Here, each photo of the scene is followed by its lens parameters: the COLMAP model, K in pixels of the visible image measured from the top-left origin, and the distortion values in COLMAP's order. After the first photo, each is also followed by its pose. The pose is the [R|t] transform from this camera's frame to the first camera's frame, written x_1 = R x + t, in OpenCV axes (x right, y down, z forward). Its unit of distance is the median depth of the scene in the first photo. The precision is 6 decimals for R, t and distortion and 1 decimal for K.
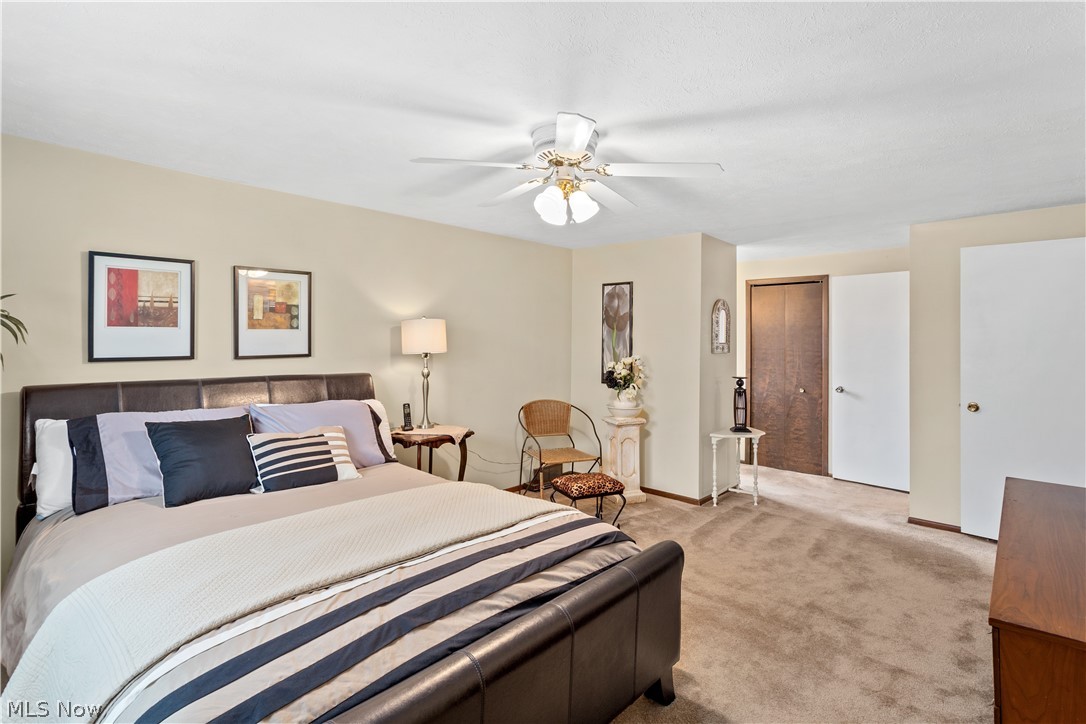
lens RADIAL K [[520.6, 0, 541.8], [0, 520.6, 336.6], [0, 0, 1]] dist [-0.000759, 0.003367]
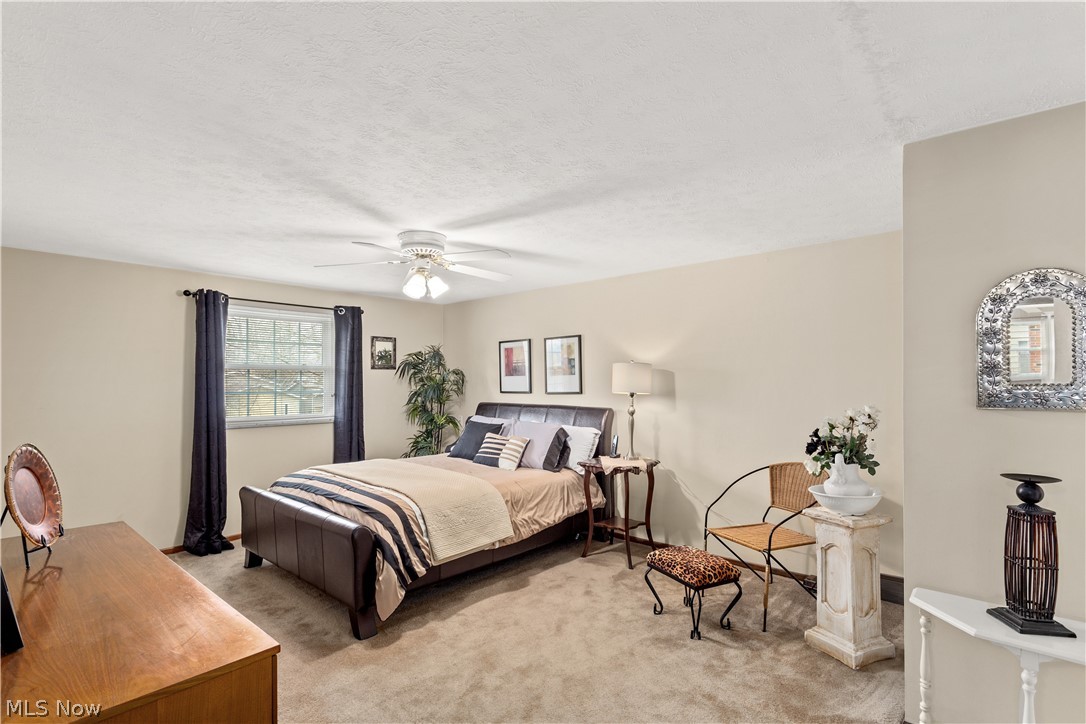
lens RADIAL K [[520.6, 0, 543.2], [0, 520.6, 384.9], [0, 0, 1]] dist [-0.000759, 0.003367]
pose [[0.023007, 0.003144, -0.999730, 1.010015], [0.013620, 0.999901, 0.003458, 0.008071], [0.999643, -0.013696, 0.022962, 0.887562]]
